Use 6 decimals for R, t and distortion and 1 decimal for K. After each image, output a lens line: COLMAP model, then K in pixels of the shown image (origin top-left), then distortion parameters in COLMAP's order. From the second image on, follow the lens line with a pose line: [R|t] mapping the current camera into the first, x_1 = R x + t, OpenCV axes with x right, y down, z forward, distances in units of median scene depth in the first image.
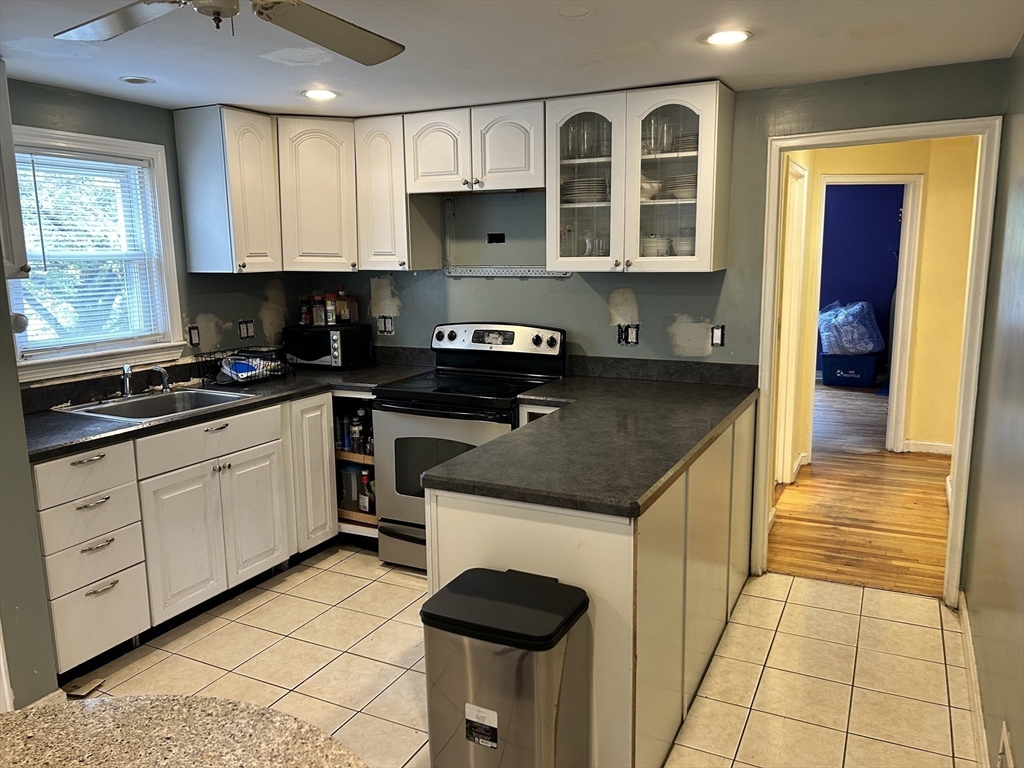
lens RADIAL K [[786.2, 0, 512.0], [0, 786.2, 384.0], [0, 0, 1]] dist [0.106634, -0.243915]
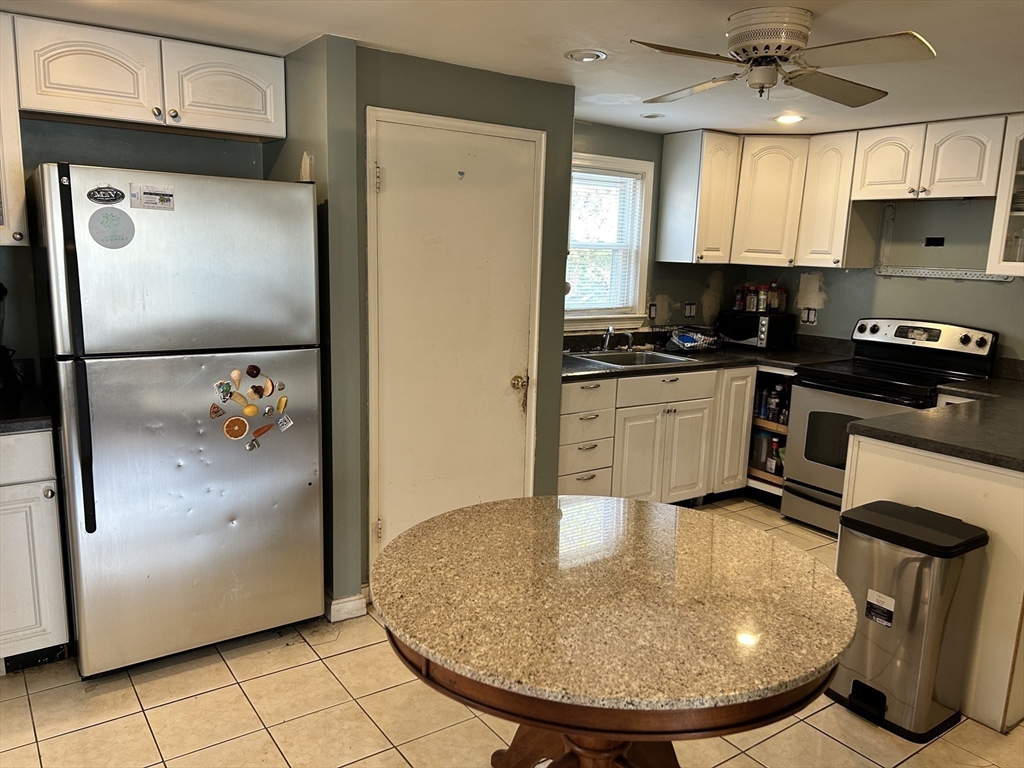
lens RADIAL K [[762.3, 0, 512.0], [0, 762.3, 384.0], [0, 0, 1]] dist [0.053036, -0.046853]
pose [[0.875826, 0.124701, -0.466238, -0.010277], [-0.121713, 0.991888, 0.036656, 0.039372], [0.467027, 0.024643, 0.883900, -0.195293]]
